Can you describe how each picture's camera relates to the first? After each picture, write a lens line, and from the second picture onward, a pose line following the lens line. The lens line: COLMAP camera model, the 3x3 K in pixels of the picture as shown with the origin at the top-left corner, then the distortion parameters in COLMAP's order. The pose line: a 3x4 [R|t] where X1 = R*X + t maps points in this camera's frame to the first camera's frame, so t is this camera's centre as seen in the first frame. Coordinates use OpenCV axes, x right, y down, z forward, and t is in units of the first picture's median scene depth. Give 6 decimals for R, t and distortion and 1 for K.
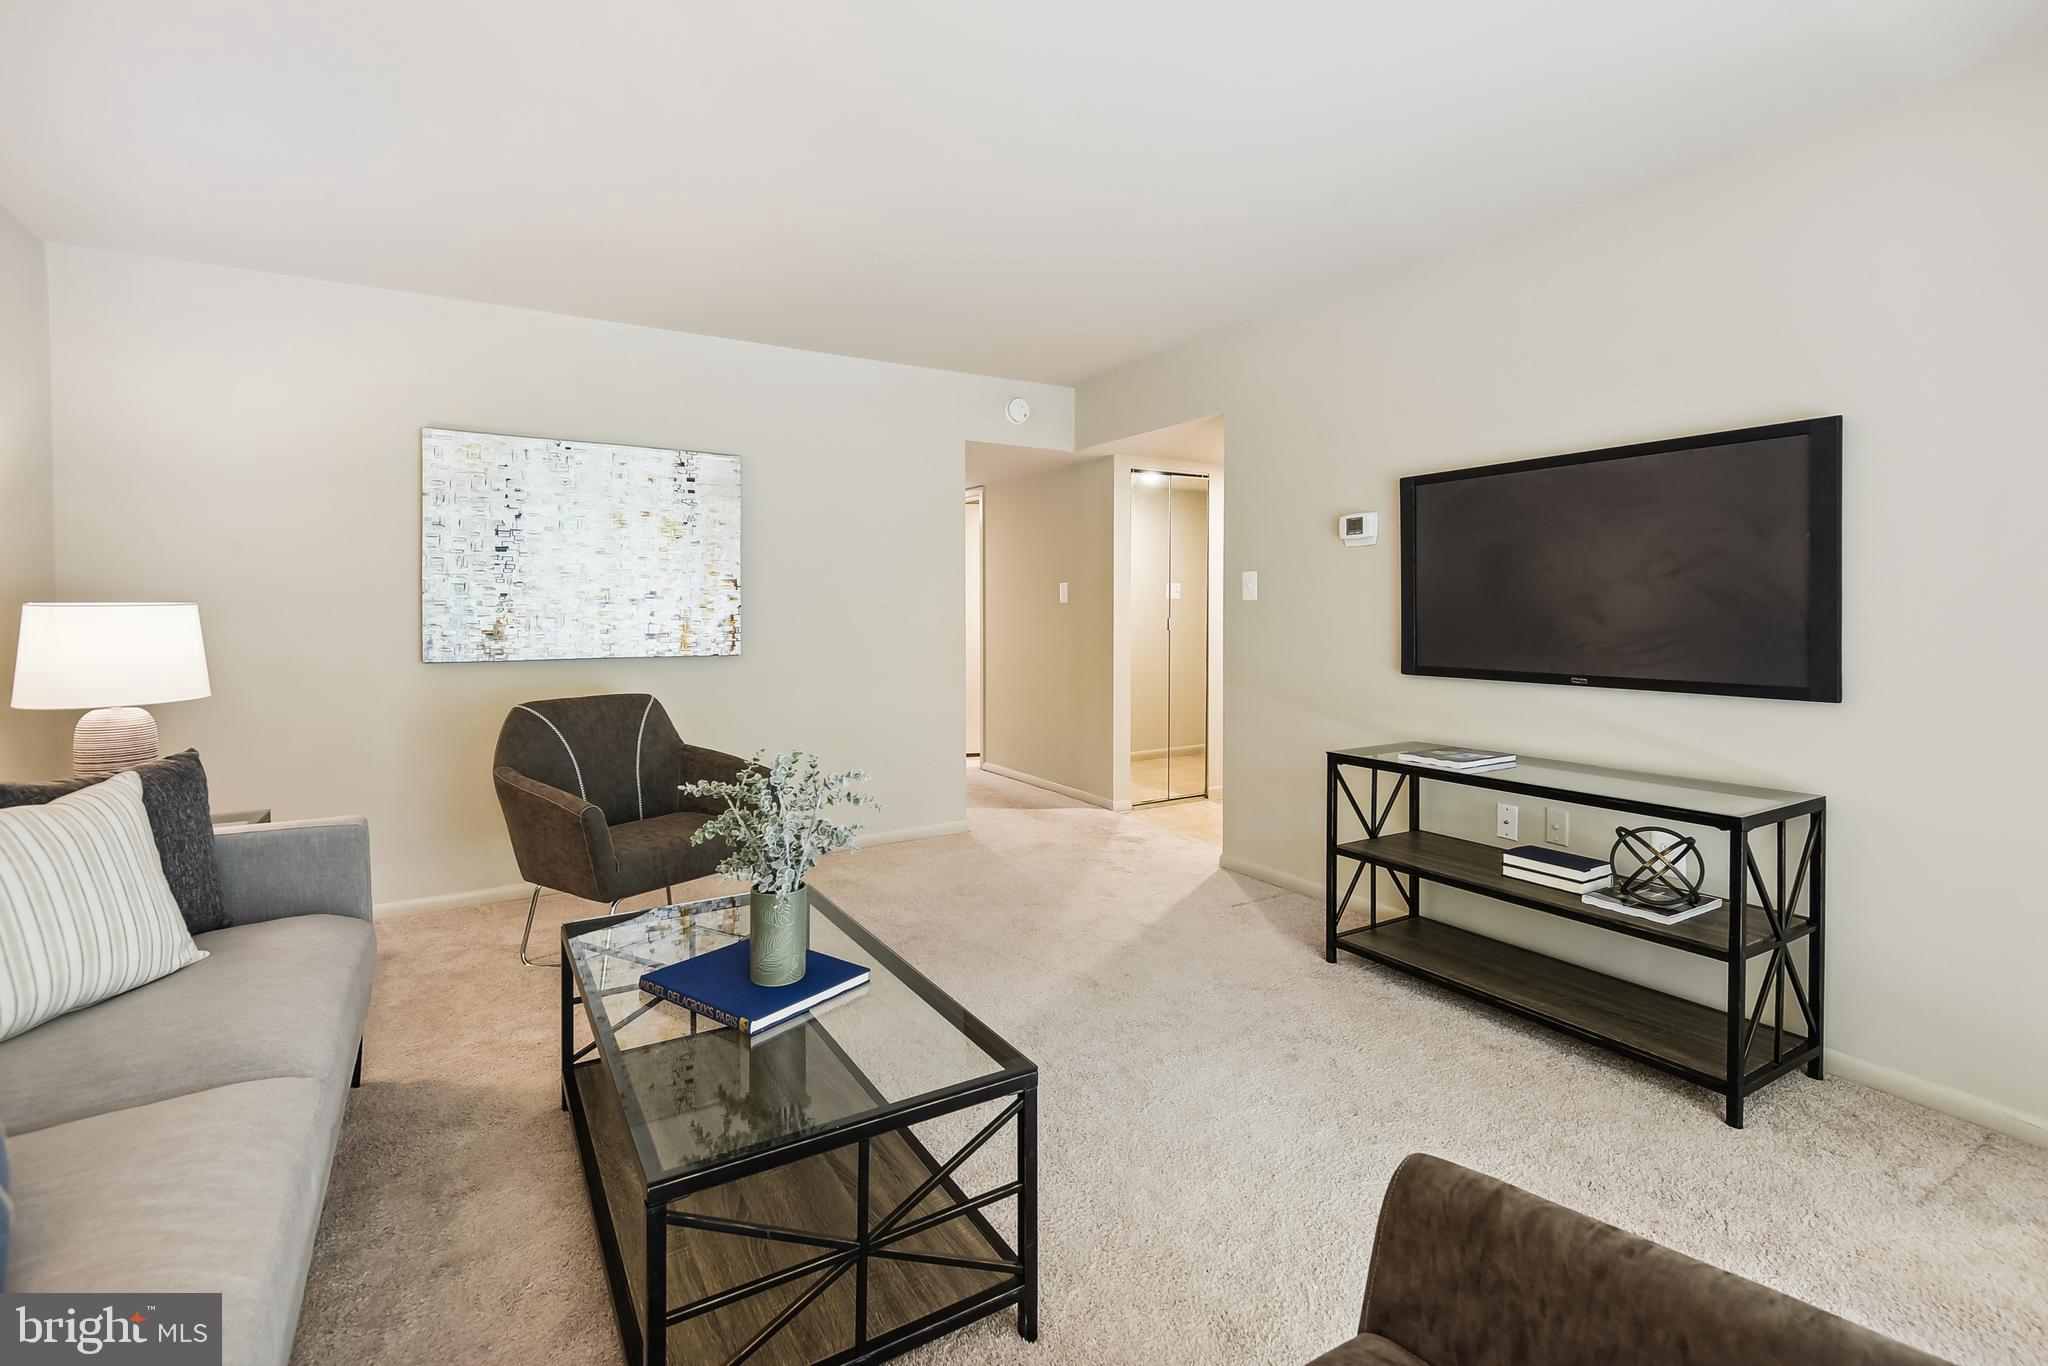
lens RADIAL K [[925.4, 0, 1025.9], [0, 925.4, 644.2], [0, 0, 1]] dist [-0.000807, -0.000385]
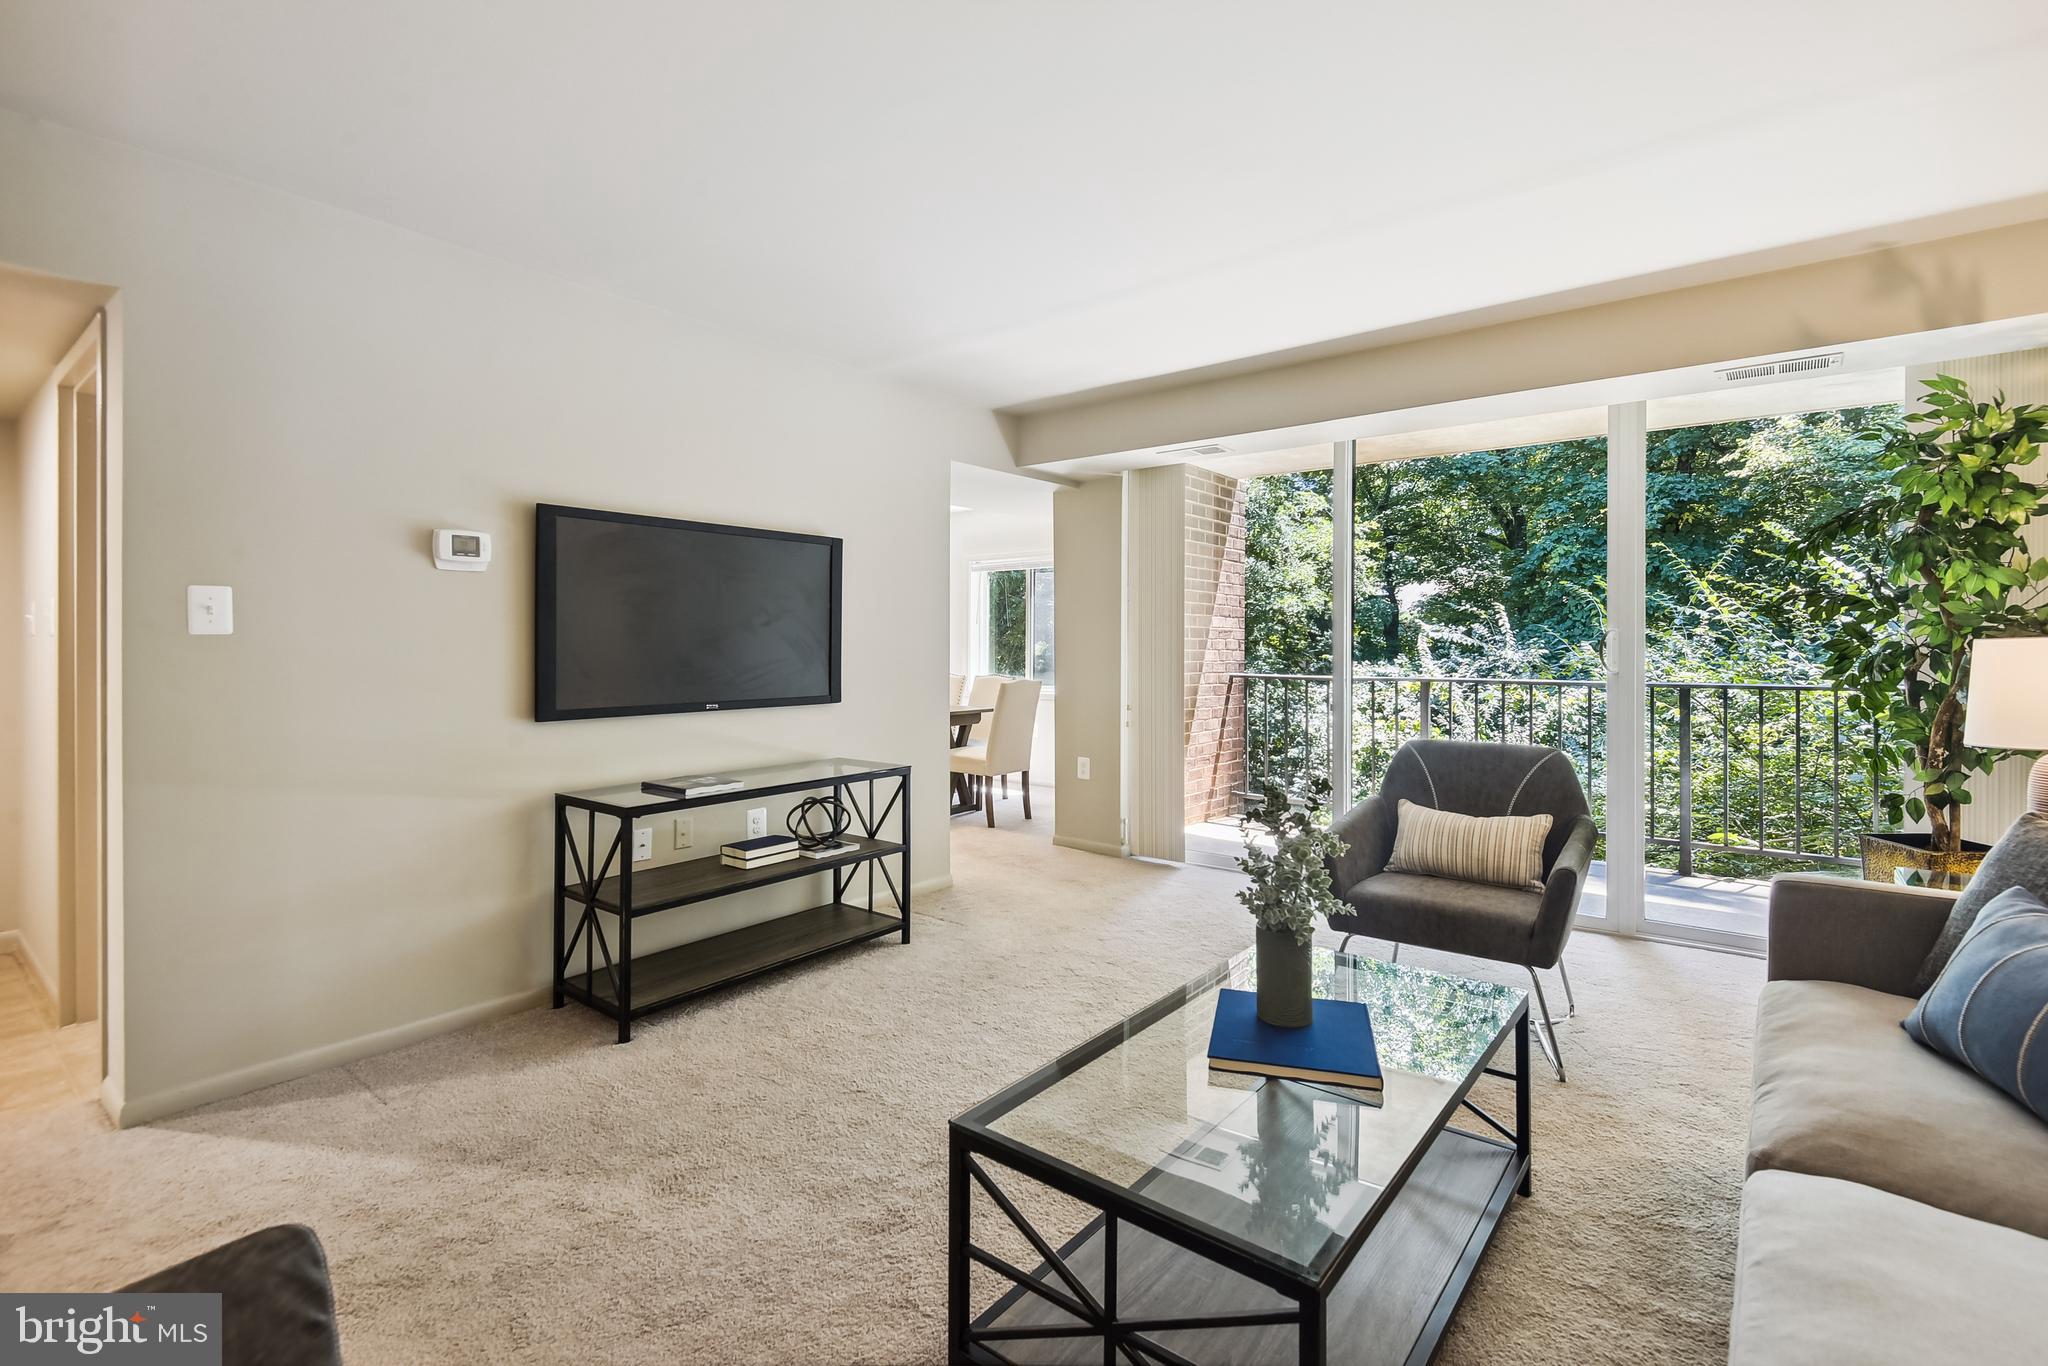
lens RADIAL K [[925.4, 0, 1025.9], [0, 925.4, 644.2], [0, 0, 1]] dist [-0.000807, -0.000385]
pose [[-0.330961, 0.004344, 0.943634, -0.718660], [0.036692, 0.999292, 0.008268, -0.038331], [-0.942931, 0.037360, -0.330887, 1.011078]]
